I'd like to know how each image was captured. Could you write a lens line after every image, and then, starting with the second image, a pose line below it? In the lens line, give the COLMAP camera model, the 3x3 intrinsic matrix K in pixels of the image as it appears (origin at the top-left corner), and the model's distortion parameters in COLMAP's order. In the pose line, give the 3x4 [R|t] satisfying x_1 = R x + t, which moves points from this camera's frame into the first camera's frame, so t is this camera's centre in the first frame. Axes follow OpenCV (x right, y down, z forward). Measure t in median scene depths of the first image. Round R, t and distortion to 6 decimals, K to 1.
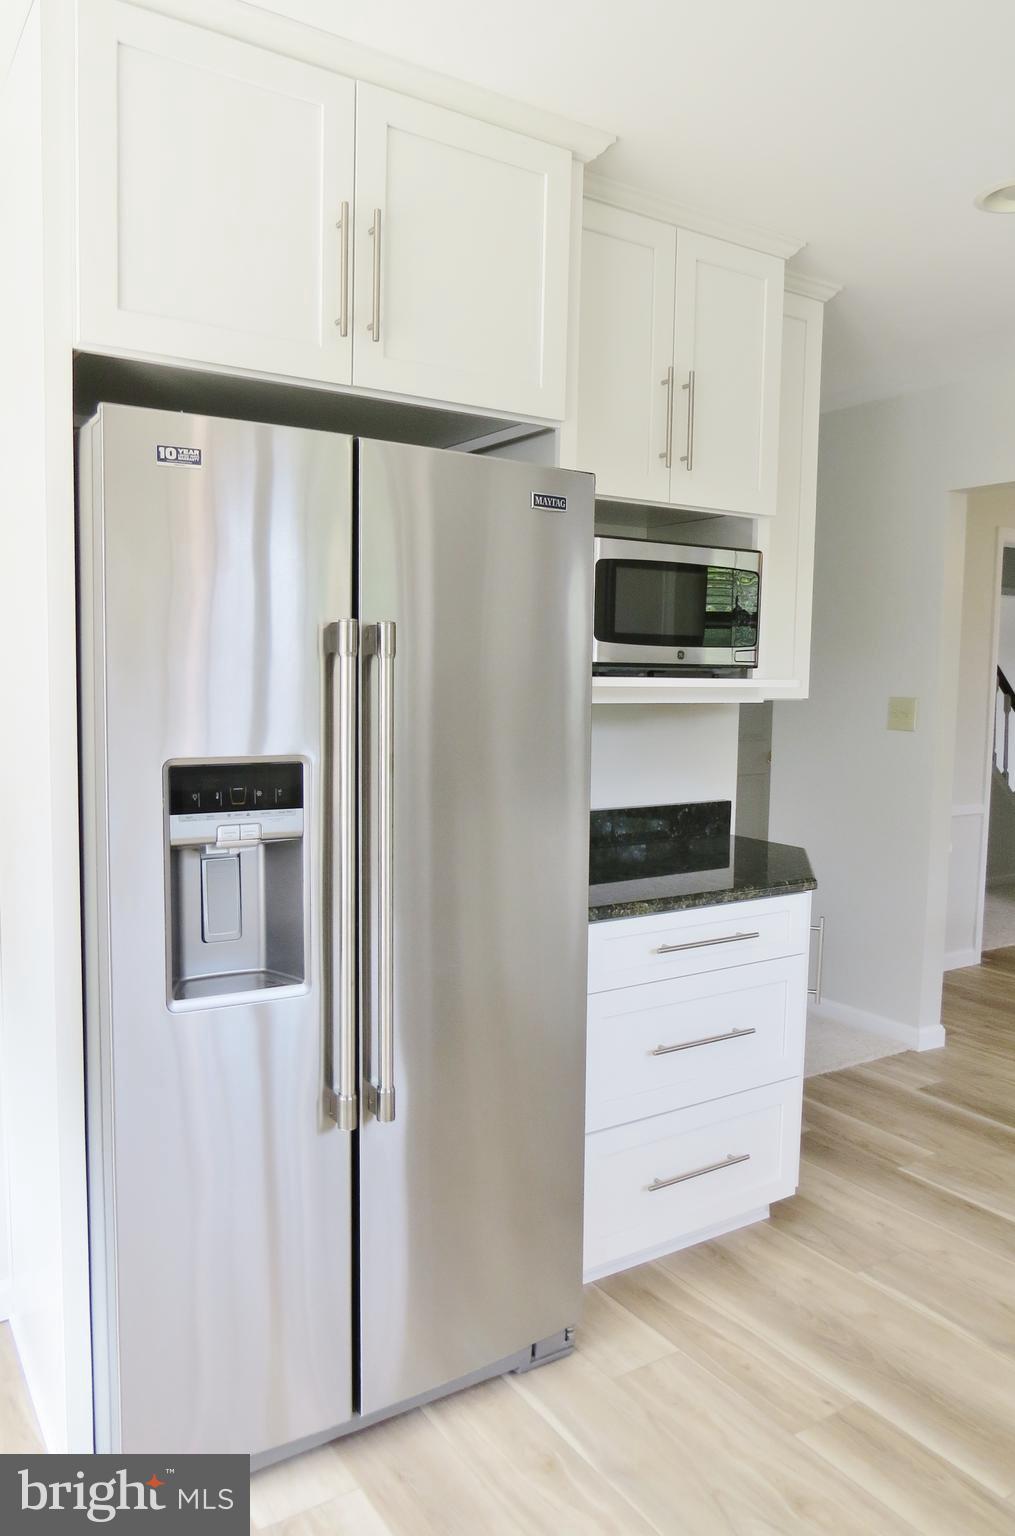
lens RADIAL K [[1089.9, 0, 498.4], [0, 1089.9, 772.5], [0, 0, 1]] dist [-0.022255, 0.005908]
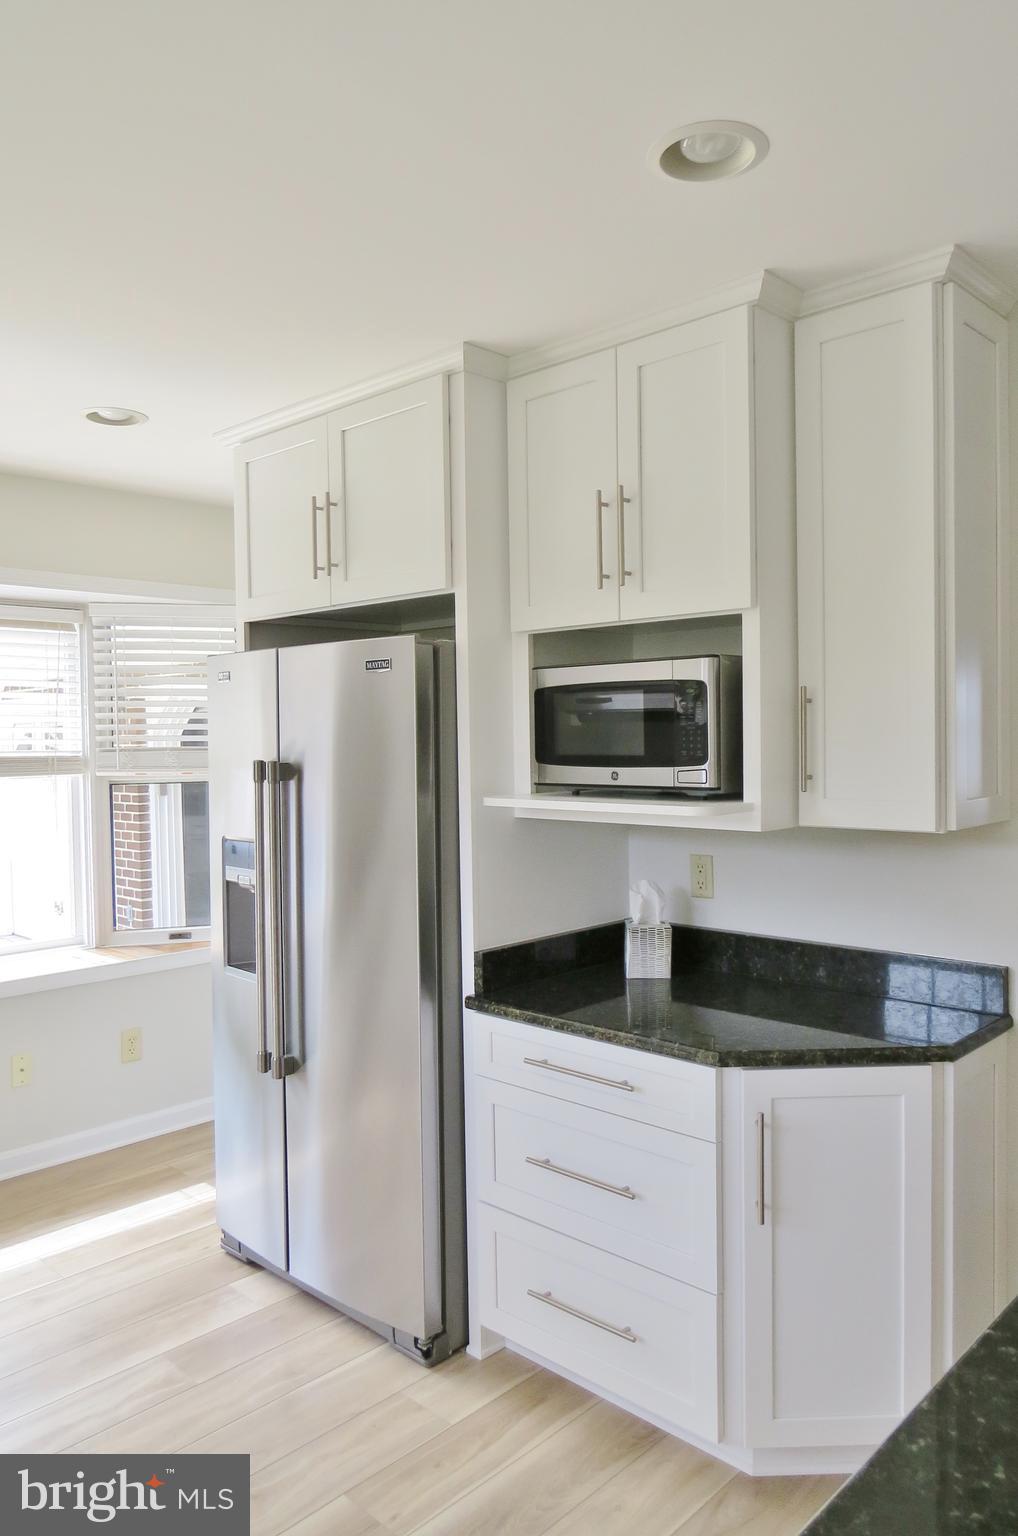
lens RADIAL K [[1089.9, 0, 508.5], [0, 1089.9, 767.7], [0, 0, 1]] dist [-0.022255, 0.005908]
pose [[0.239344, 0.015067, -0.970818, 1.135200], [-0.070558, 0.997506, -0.001914, -0.111081], [0.968368, 0.068957, 0.239810, 0.703919]]
